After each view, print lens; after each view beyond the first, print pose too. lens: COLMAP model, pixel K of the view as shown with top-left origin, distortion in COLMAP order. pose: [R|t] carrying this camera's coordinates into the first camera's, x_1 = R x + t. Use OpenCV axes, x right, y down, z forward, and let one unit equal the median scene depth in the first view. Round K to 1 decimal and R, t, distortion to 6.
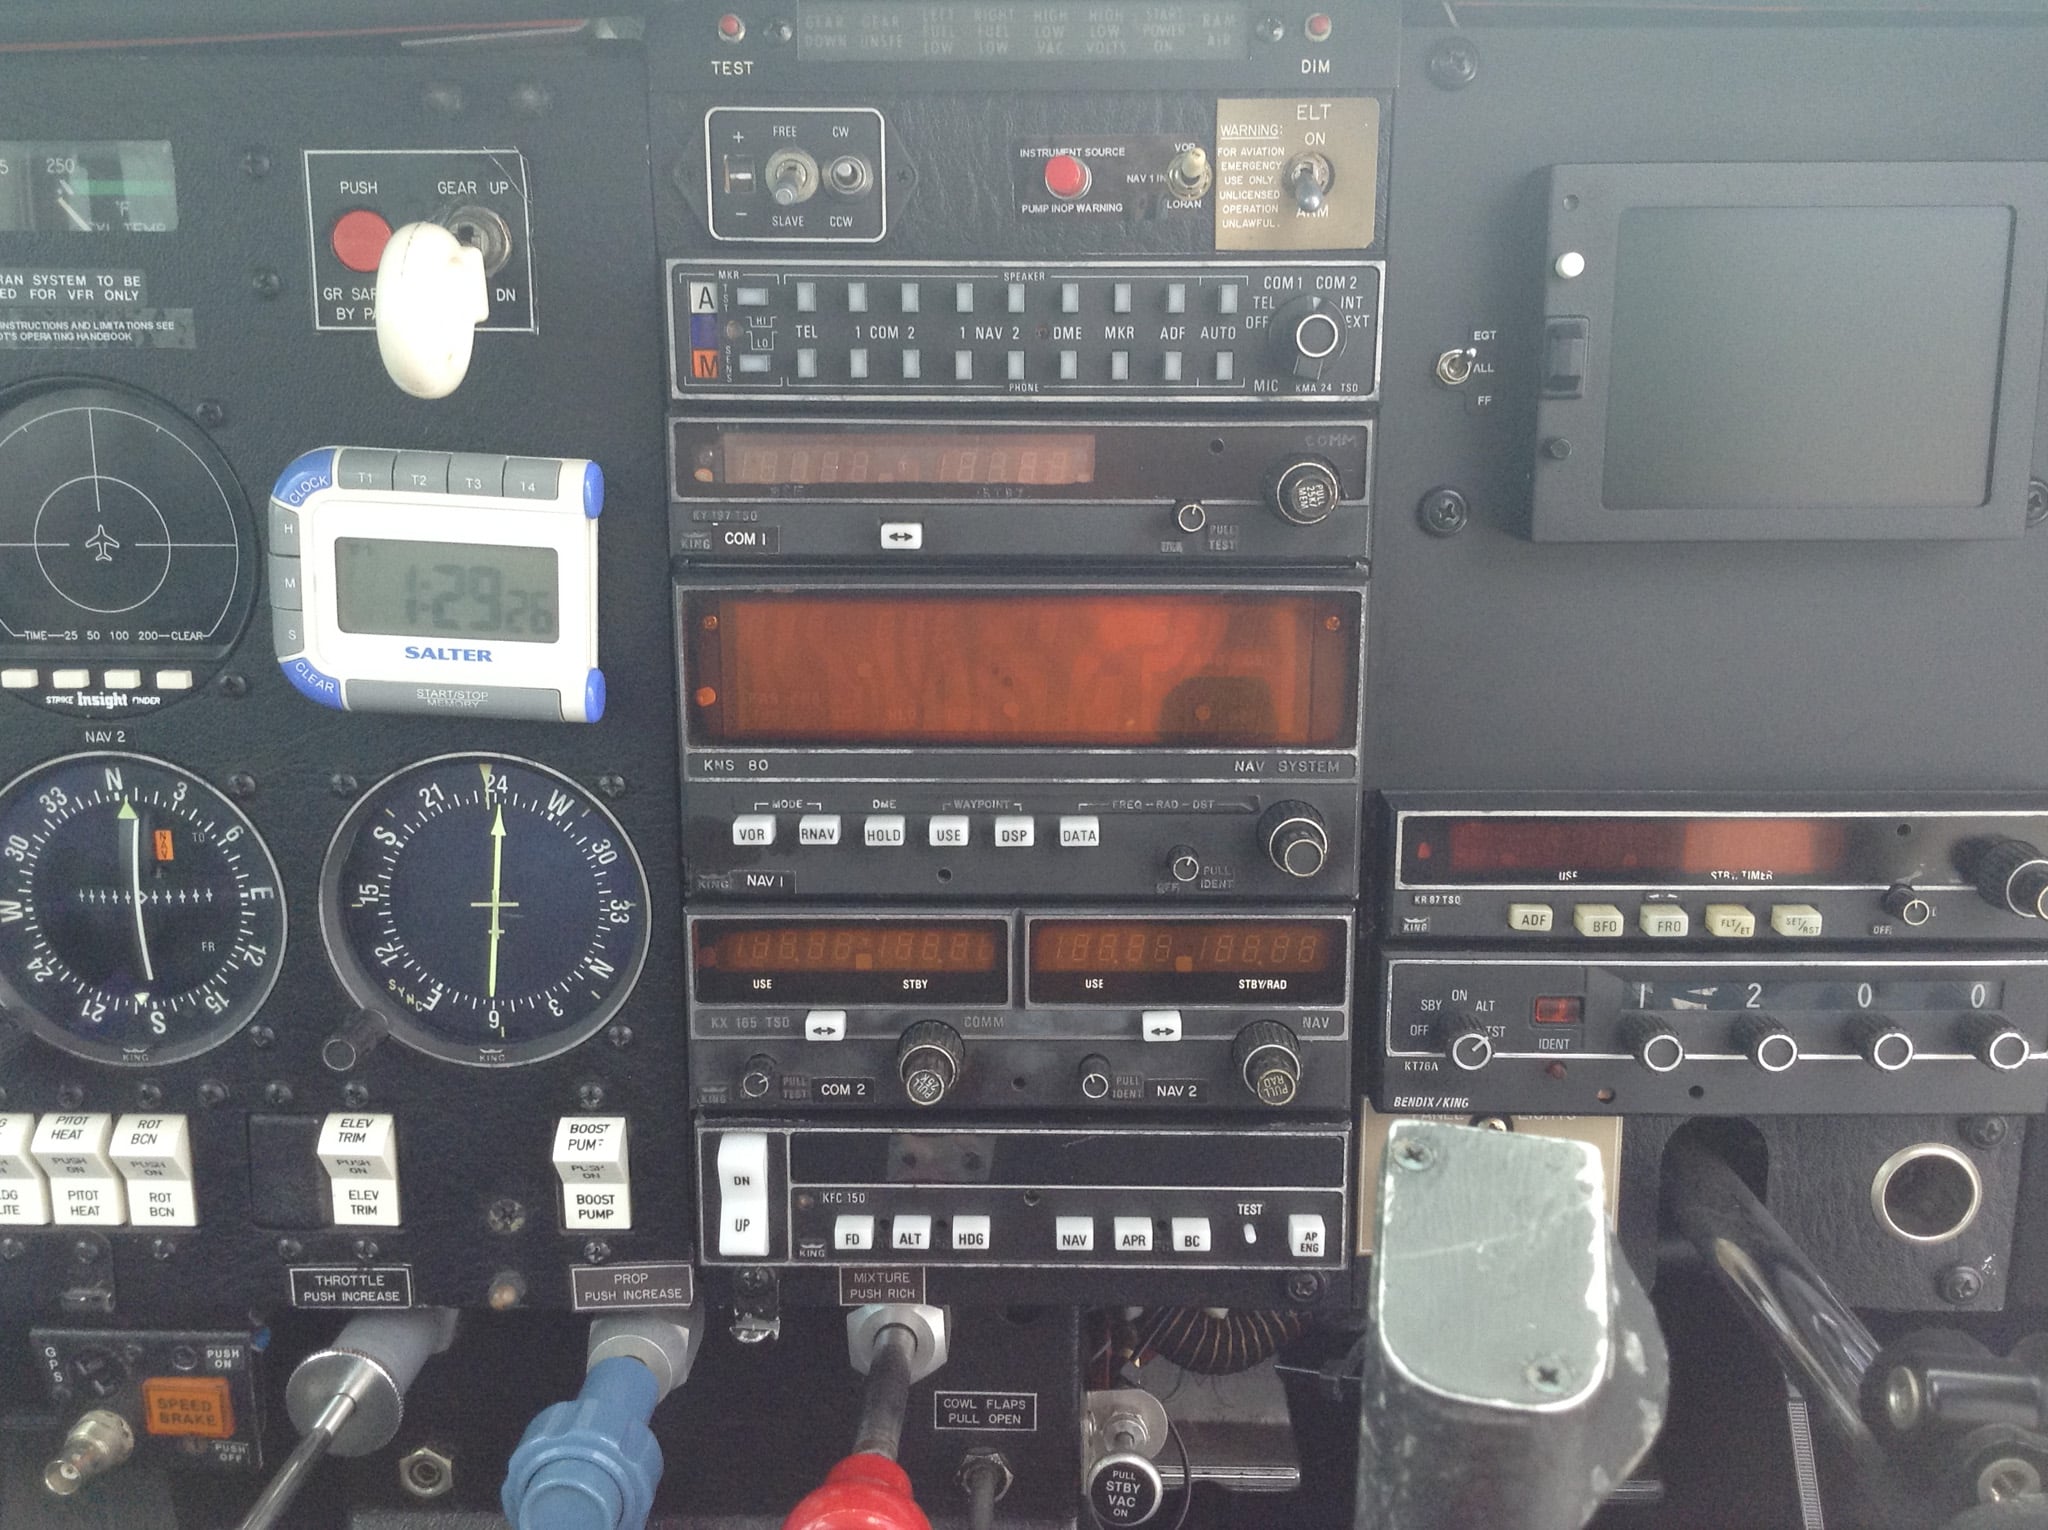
lens RADIAL K [[1898.1, 0, 1029.2], [0, 1898.1, 761.9], [0, 0, 1]] dist [0.004412, 0.000000]
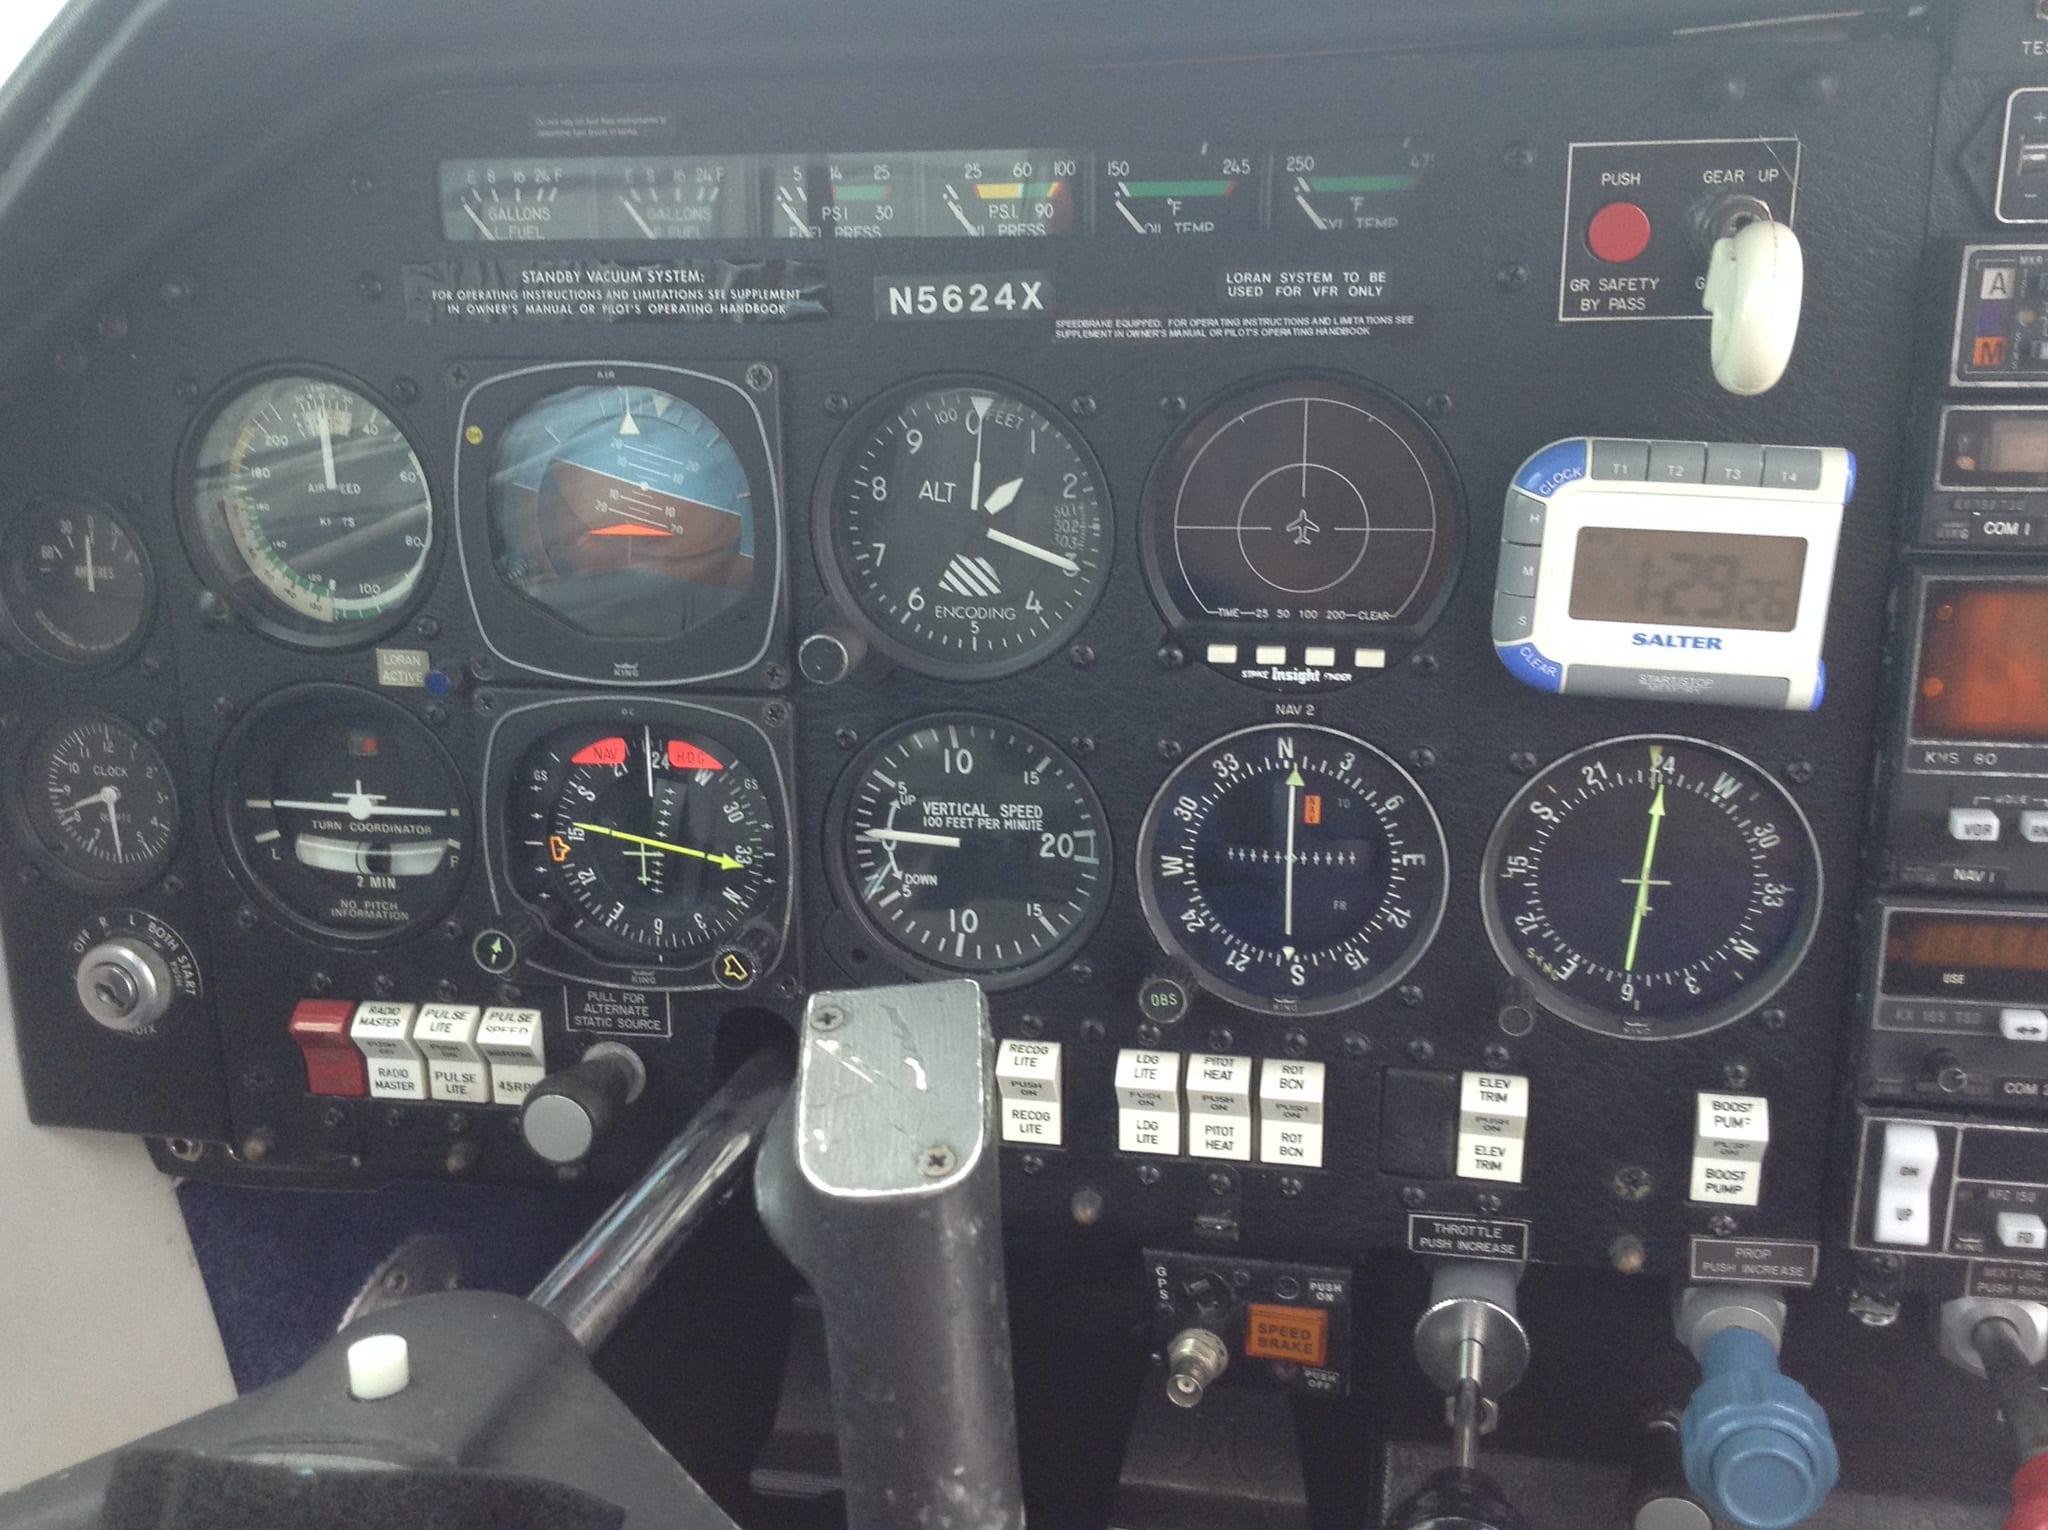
lens RADIAL K [[1898.1, 0, 1025.2], [0, 1898.1, 765.7], [0, 0, 1]] dist [0.004412, 0.000000]
pose [[0.976000, 0.034505, -0.215019, -0.394341], [-0.024620, 0.998521, 0.048483, -0.028597], [0.216374, -0.042025, 0.975406, -0.064166]]
